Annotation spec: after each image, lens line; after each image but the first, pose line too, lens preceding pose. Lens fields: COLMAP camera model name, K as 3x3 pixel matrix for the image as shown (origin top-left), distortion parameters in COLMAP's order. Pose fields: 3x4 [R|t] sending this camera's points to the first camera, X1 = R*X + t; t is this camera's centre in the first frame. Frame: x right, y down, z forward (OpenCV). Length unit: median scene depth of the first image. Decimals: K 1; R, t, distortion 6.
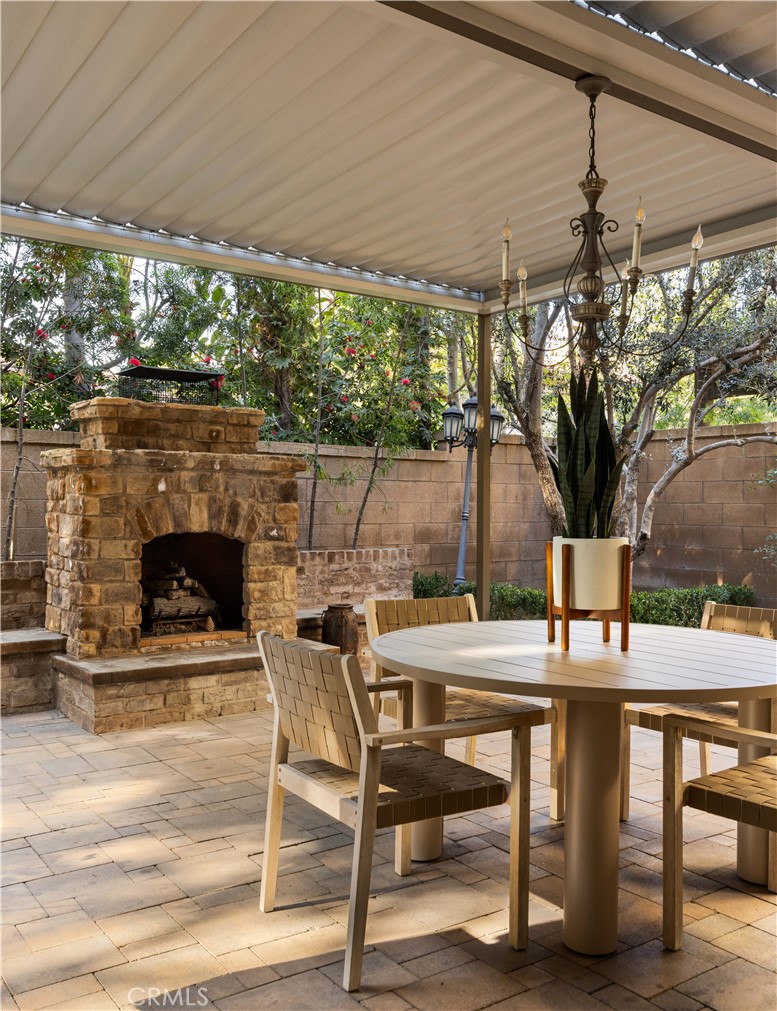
lens RADIAL K [[900.9, 0, 387.5], [0, 900.9, 502.8], [0, 0, 1]] dist [0.004392, 0.000643]
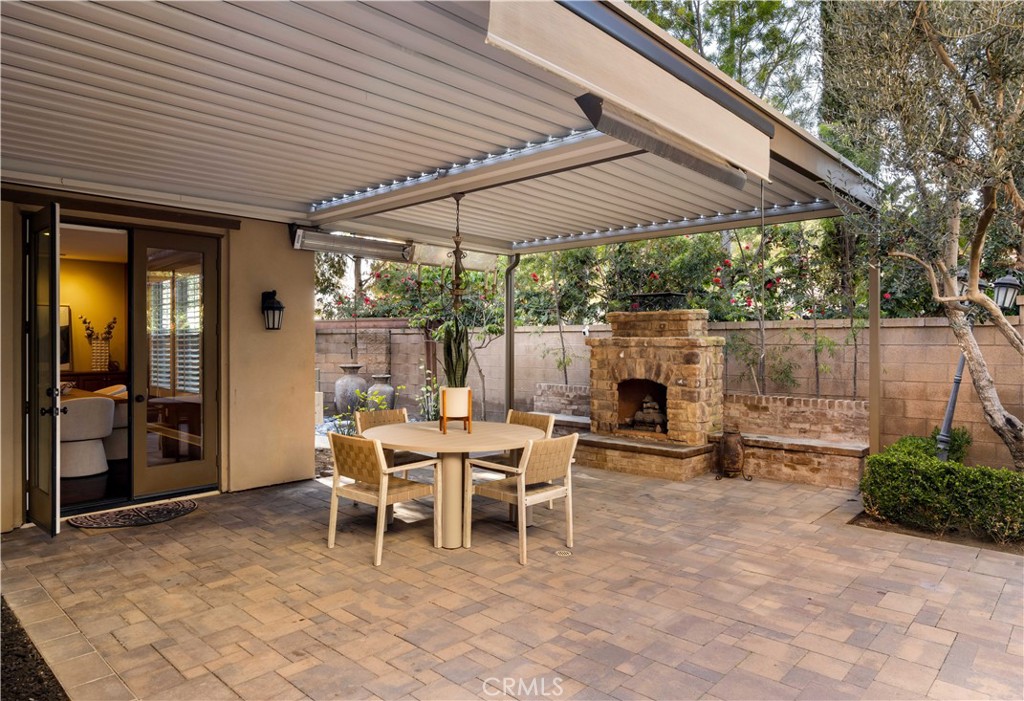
lens RADIAL K [[650.6, 0, 509.1], [0, 650.6, 350.3], [0, 0, 1]] dist [-0.003479, -0.000598]
pose [[0.208670, 0.007497, -0.977957, 1.049242], [0.001591, 0.999967, 0.008005, -0.038598], [0.977985, -0.003226, 0.208651, 0.421054]]
